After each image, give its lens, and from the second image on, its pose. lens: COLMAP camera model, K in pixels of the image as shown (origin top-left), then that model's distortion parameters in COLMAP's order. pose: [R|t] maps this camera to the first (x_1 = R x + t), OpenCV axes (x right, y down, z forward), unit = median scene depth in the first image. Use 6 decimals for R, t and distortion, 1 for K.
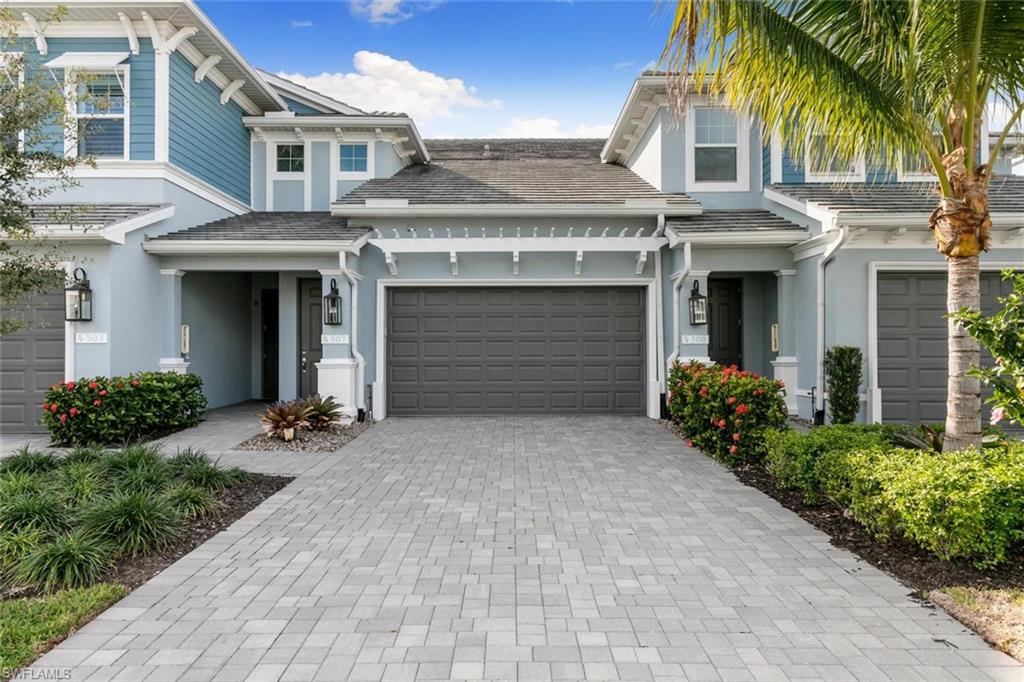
lens RADIAL K [[653.2, 0, 515.2], [0, 653.2, 341.9], [0, 0, 1]] dist [-0.004644, 0.000652]
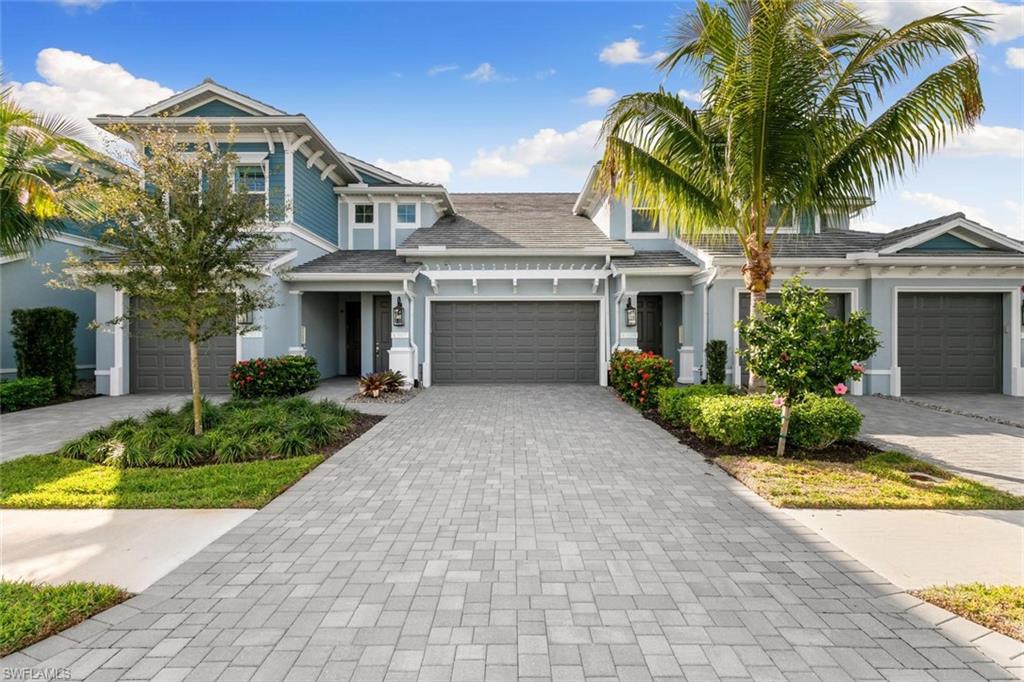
lens RADIAL K [[515.2, 0, 510.8], [0, 515.2, 334.7], [0, 0, 1]] dist [0.005706, 0.000161]
pose [[0.999969, 0.000678, -0.007851, 0.001058], [-0.000702, 0.999995, -0.003029, -0.001520], [0.007849, 0.003034, 0.999965, -0.242112]]
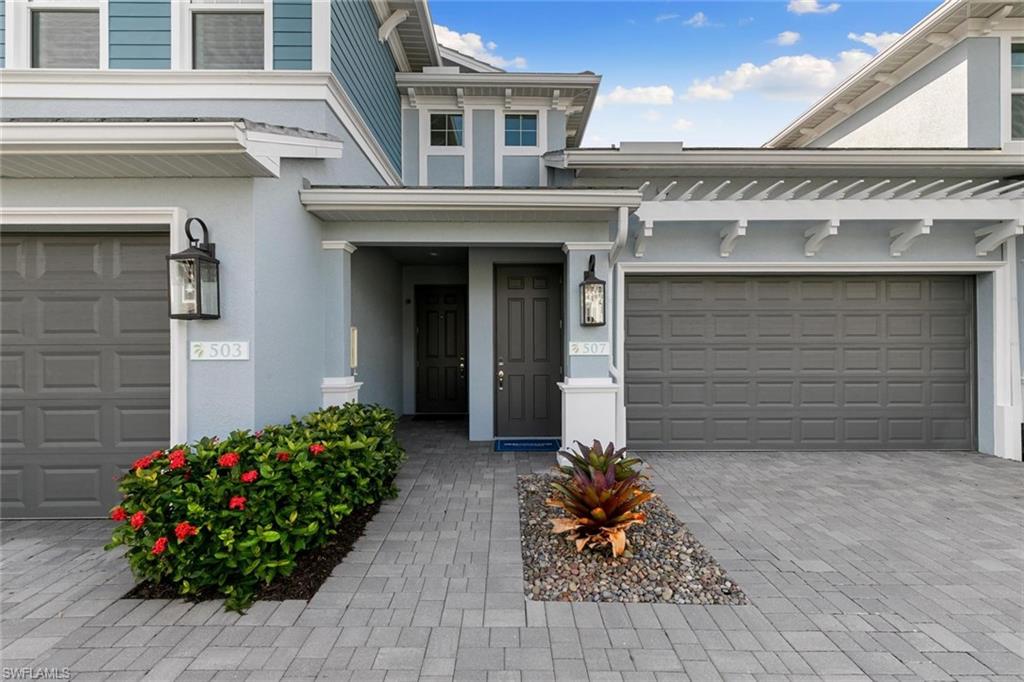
lens RADIAL K [[457.3, 0, 508.0], [0, 457.3, 343.6], [0, 0, 1]] dist [-0.000262, -0.001783]
pose [[0.999976, 0.001004, 0.006857, -0.363897], [-0.001082, 0.999934, 0.011416, -0.014155], [-0.006846, -0.011423, 0.999911, 0.545805]]
